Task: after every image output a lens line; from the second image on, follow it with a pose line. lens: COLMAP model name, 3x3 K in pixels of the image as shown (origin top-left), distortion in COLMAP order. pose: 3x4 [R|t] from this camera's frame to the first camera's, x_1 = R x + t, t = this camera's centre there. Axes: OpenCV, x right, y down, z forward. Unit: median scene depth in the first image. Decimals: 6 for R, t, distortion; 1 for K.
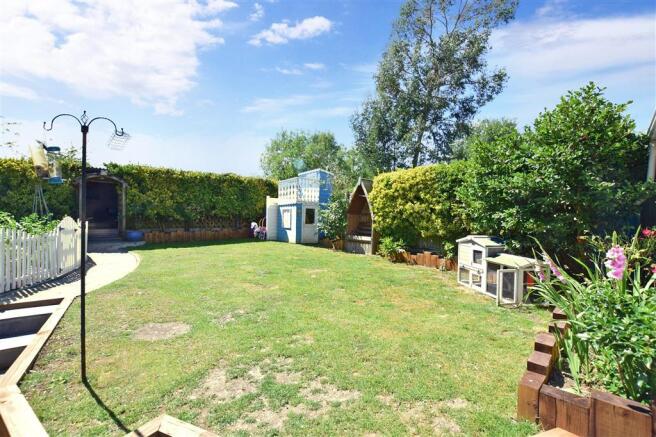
lens RADIAL K [[287.5, 0, 328.0], [0, 287.5, 218.5], [0, 0, 1]] dist [-0.032476, 0.000028]
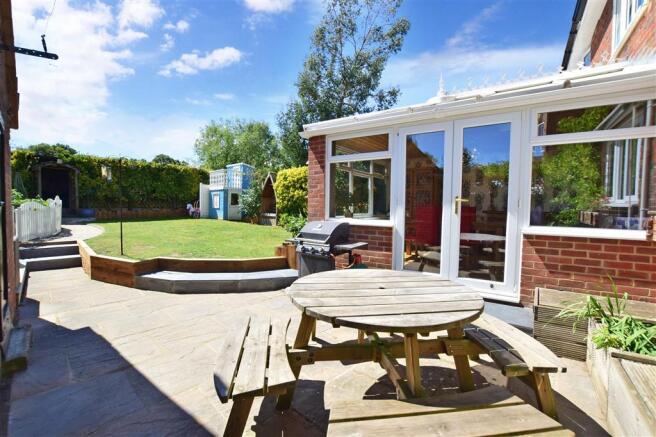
lens RADIAL K [[287.5, 0, 328.0], [0, 287.5, 218.5], [0, 0, 1]] dist [-0.032476, 0.000028]
pose [[0.980054, 0.000615, 0.198732, 0.095884], [-0.010134, 0.998849, 0.046882, 0.014545], [-0.198474, -0.047961, 0.978932, -0.373418]]
